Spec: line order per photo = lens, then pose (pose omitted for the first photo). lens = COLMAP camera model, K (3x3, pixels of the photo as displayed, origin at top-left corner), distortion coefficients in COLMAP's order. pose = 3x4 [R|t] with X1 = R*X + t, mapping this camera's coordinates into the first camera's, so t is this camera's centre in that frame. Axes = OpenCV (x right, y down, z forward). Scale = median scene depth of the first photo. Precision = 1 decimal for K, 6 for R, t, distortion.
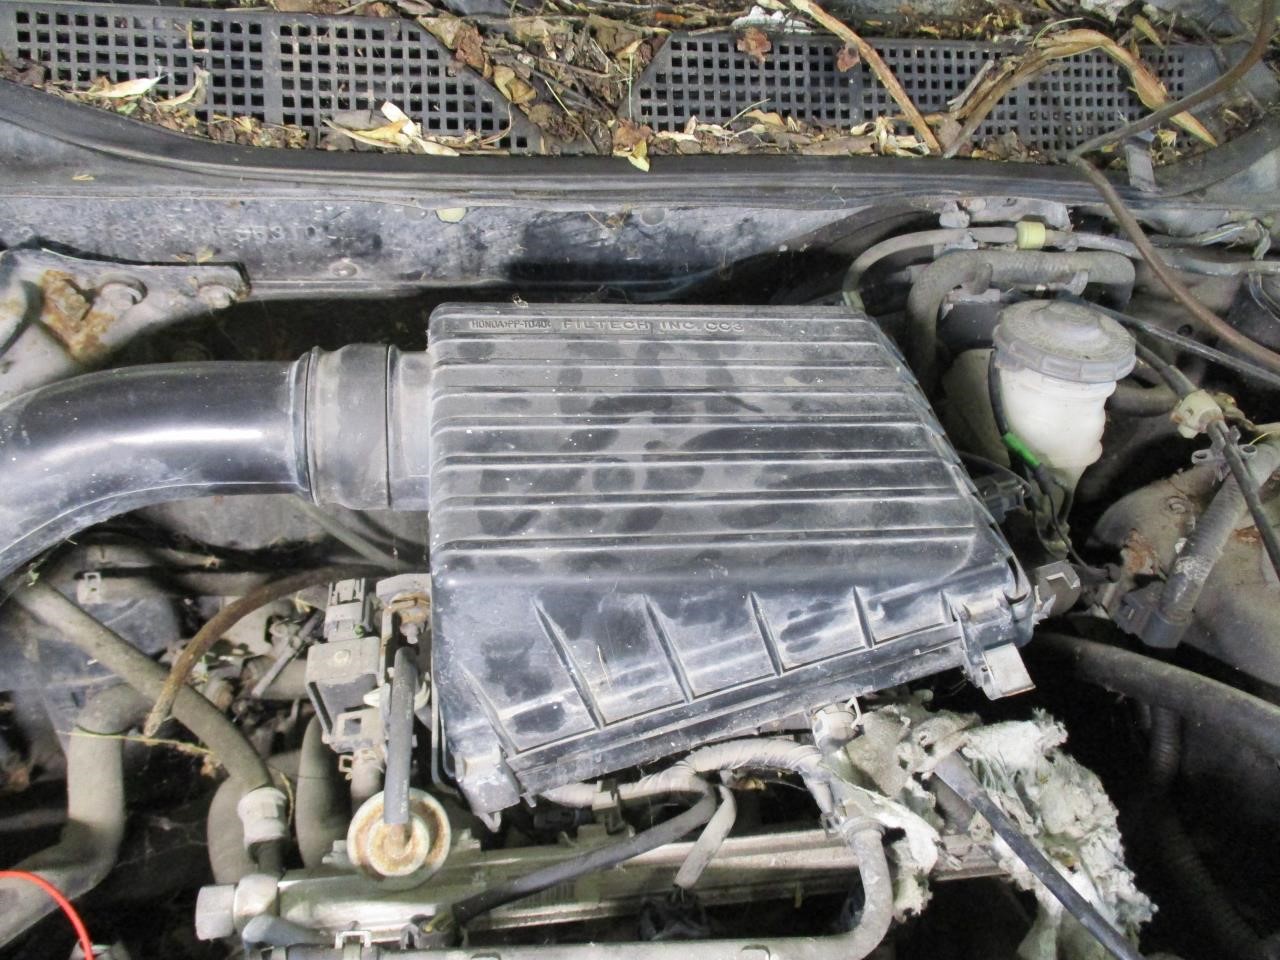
lens RADIAL K [[1070.3, 0, 642.5], [0, 1070.3, 481.2], [0, 0, 1]] dist [-0.010514, -0.034226]
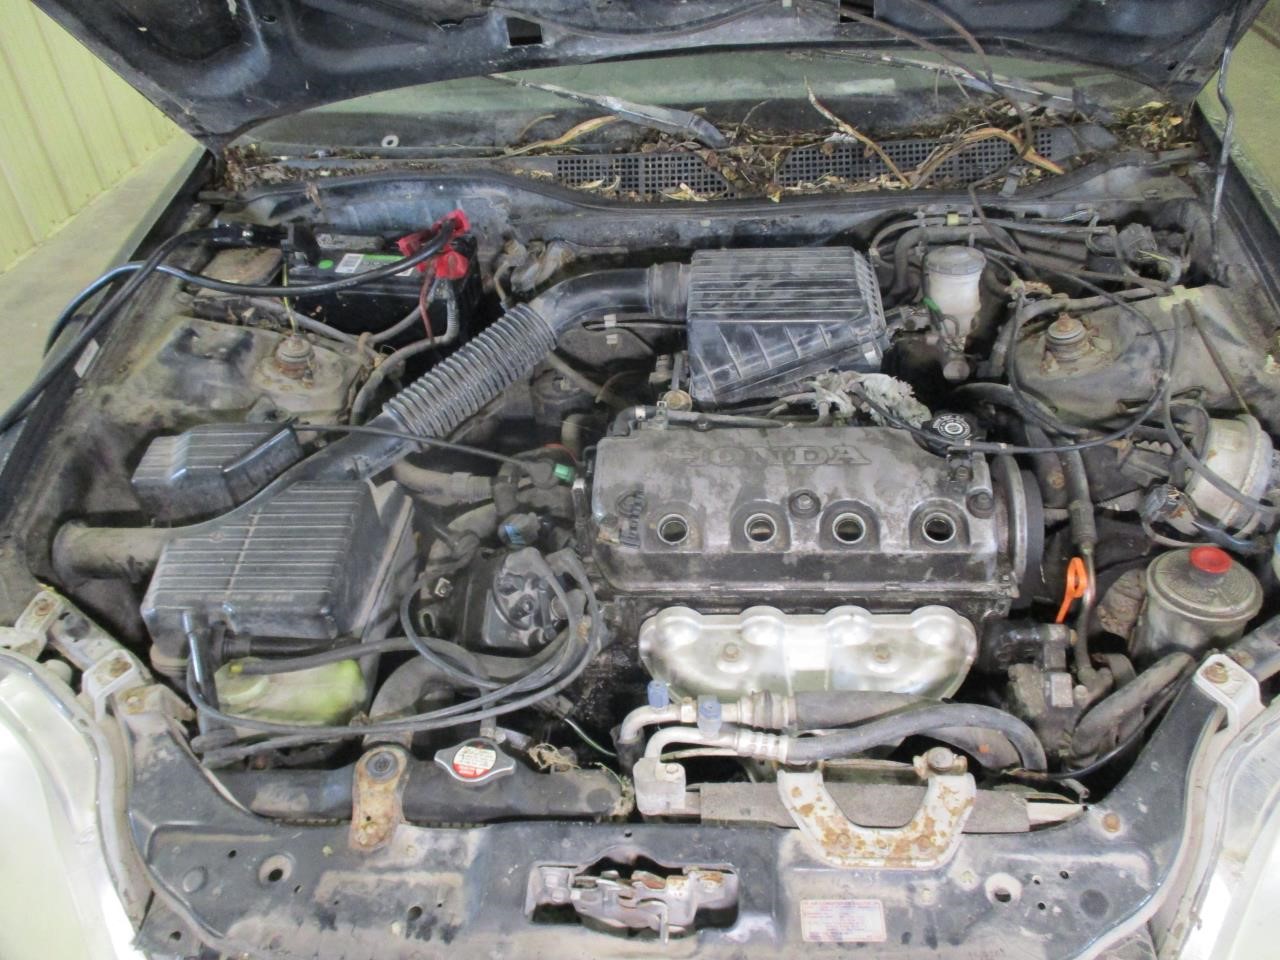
lens RADIAL K [[1070.3, 0, 646.5], [0, 1070.3, 485.1], [0, 0, 1]] dist [-0.010514, -0.034226]
pose [[0.956771, 0.009936, -0.290674, 0.463175], [-0.026430, 0.998251, -0.052873, 0.547175], [0.289640, 0.058270, 0.955360, -1.549642]]
